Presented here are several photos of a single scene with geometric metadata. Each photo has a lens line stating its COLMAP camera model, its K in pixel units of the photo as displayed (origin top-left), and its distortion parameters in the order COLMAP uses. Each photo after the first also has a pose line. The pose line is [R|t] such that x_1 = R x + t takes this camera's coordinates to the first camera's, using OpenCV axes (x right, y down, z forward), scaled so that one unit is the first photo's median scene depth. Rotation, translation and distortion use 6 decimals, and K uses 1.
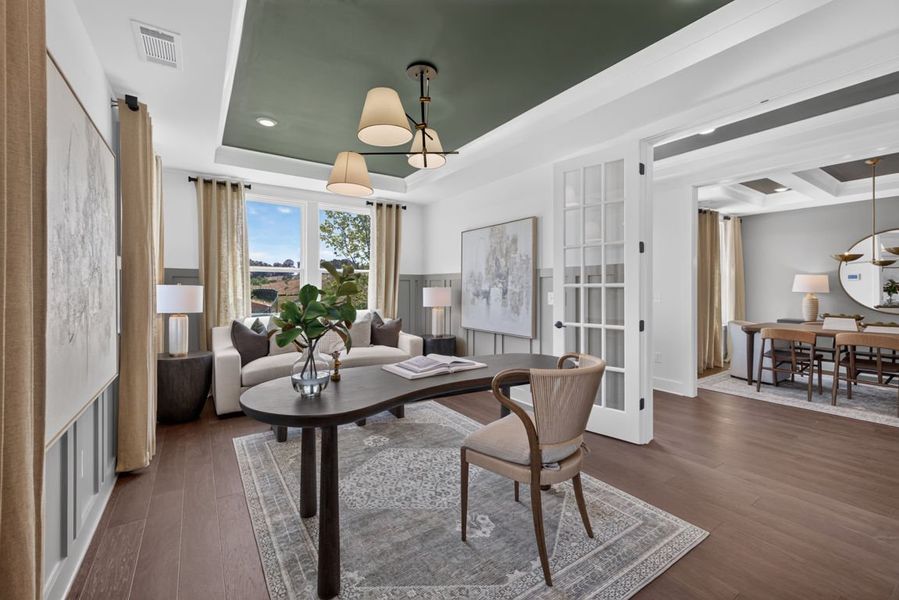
lens RADIAL K [[371.5, 0, 445.0], [0, 371.5, 294.9], [0, 0, 1]] dist [0.002491, -0.000212]
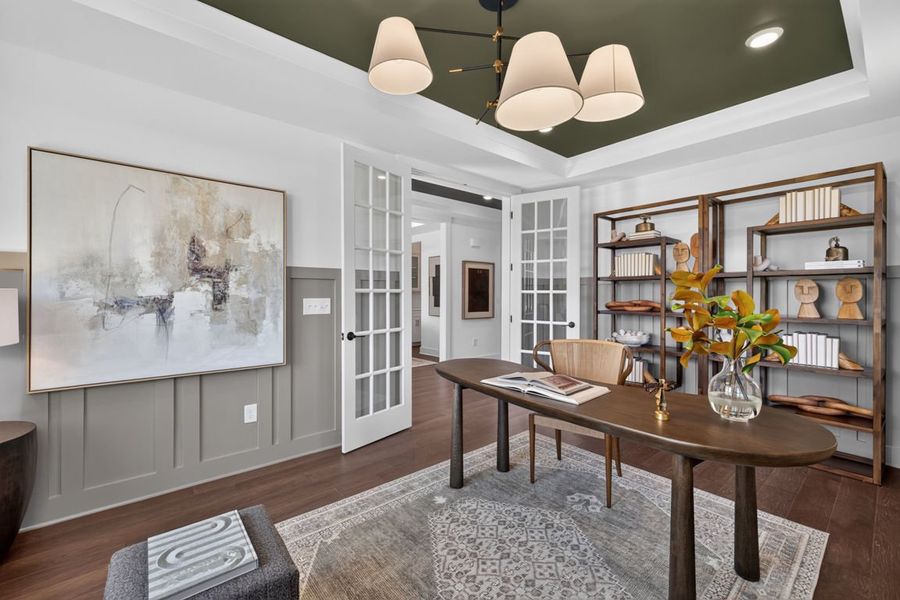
lens RADIAL K [[371.9, 0, 449.6], [0, 371.9, 296.9], [0, 0, 1]] dist [0.002491, -0.000212]
pose [[-0.112642, -0.018292, 0.993467, -0.719946], [0.004995, 0.999807, 0.018975, -0.032008], [-0.993623, 0.007099, -0.112529, 1.097970]]
